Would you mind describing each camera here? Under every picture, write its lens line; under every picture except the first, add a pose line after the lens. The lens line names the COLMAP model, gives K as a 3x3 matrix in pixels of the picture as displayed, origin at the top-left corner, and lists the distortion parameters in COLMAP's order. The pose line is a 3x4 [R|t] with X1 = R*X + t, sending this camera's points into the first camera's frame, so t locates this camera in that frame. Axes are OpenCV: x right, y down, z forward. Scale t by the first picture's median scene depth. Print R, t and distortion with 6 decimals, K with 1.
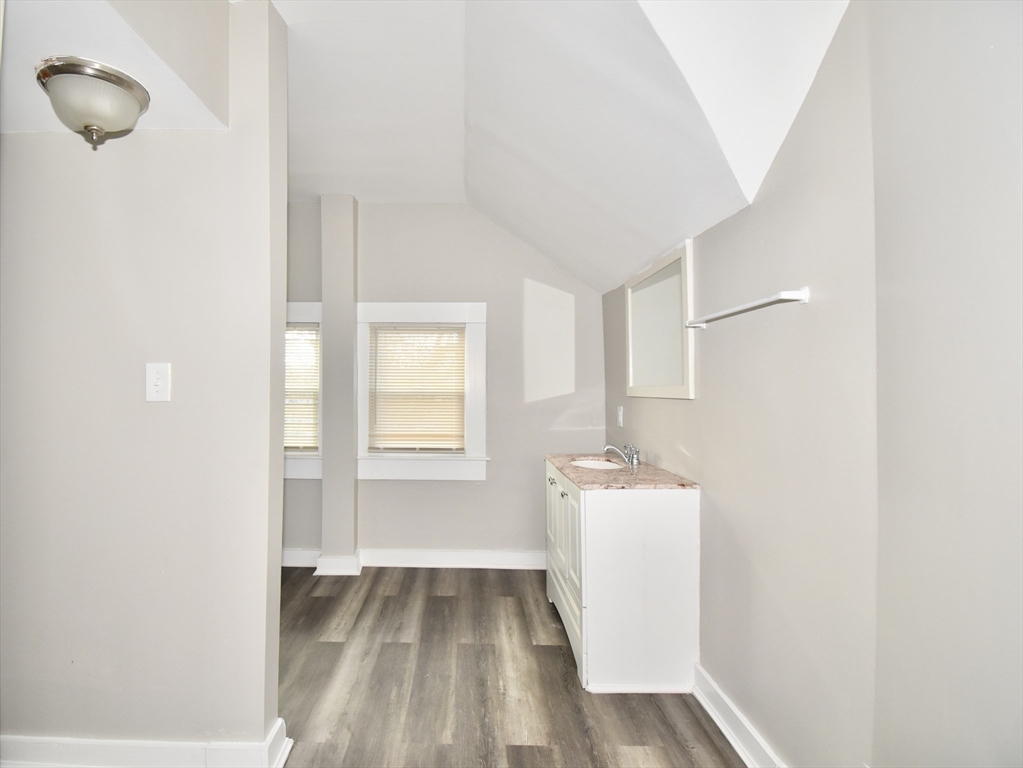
lens RADIAL K [[403.5, 0, 511.5], [0, 403.5, 384.0], [0, 0, 1]] dist [0.000493, -0.000002]
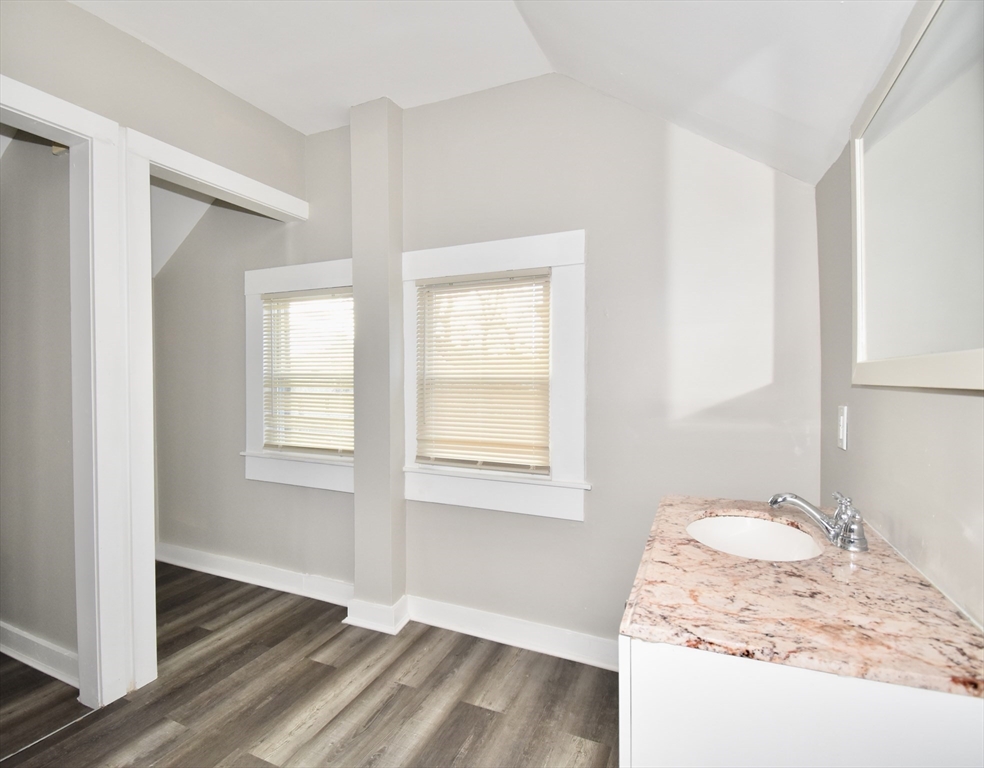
lens RADIAL K [[530.3, 0, 433.6], [0, 530.3, 385.5], [0, 0, 1]] dist [0.003297, -0.018635]
pose [[0.896559, 0.001150, -0.442924, 0.087653], [0.013594, 0.999454, 0.030112, 0.005194], [0.442717, -0.033018, 0.896053, 0.182876]]
